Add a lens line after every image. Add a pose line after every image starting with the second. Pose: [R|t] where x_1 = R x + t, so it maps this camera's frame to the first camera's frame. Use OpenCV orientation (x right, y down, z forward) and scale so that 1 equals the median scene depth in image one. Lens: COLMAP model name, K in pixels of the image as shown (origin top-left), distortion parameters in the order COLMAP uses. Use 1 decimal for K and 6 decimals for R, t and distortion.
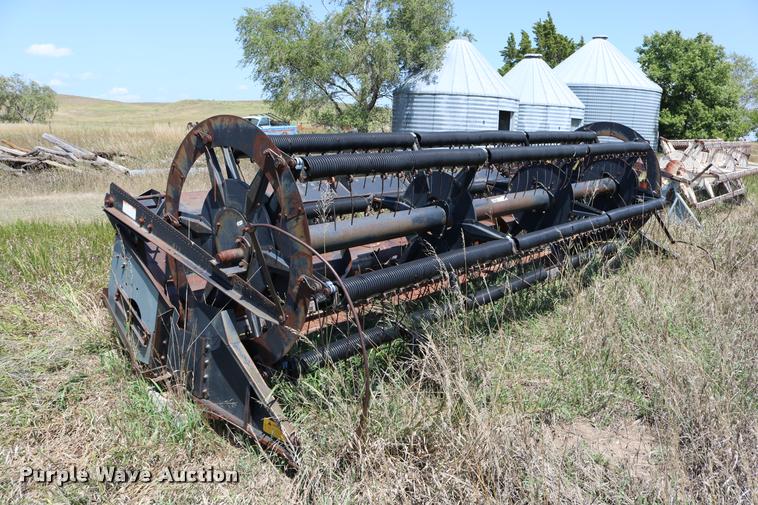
lens RADIAL K [[659.3, 0, 380.2], [0, 659.3, 254.2], [0, 0, 1]] dist [-0.156972, 0.140491]
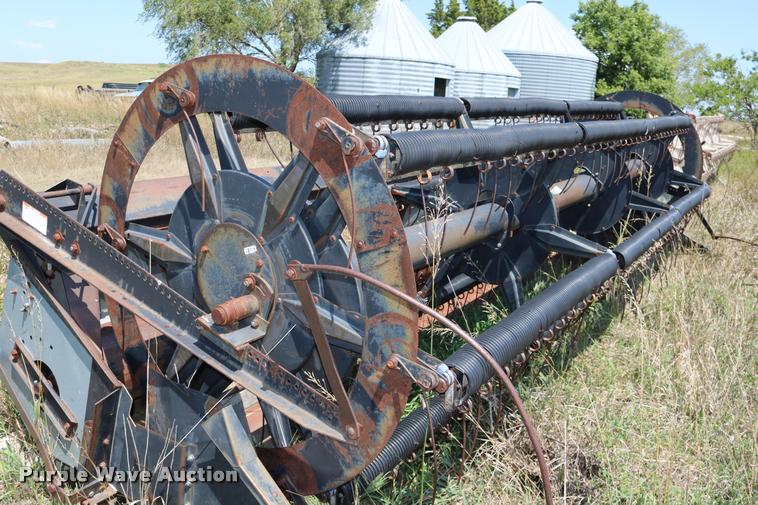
lens RADIAL K [[677.7, 0, 379.0], [0, 677.7, 252.5], [0, 0, 1]] dist [-0.142543, 0.130911]
pose [[0.989399, -0.013450, 0.144598, -0.099293], [0.008049, 0.999250, 0.037875, -0.034776], [-0.144999, -0.036310, 0.988765, 0.215790]]
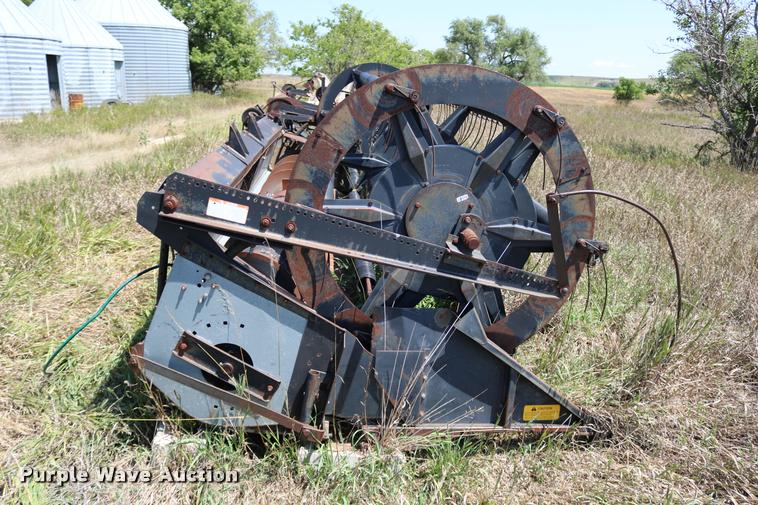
lens RADIAL K [[659.3, 0, 380.2], [0, 659.3, 254.2], [0, 0, 1]] dist [-0.156972, 0.140491]
pose [[0.686621, -0.213335, 0.695010, -0.456746], [0.150006, 0.976979, 0.151691, -0.062382], [-0.711371, 0.000102, 0.702816, 0.260564]]
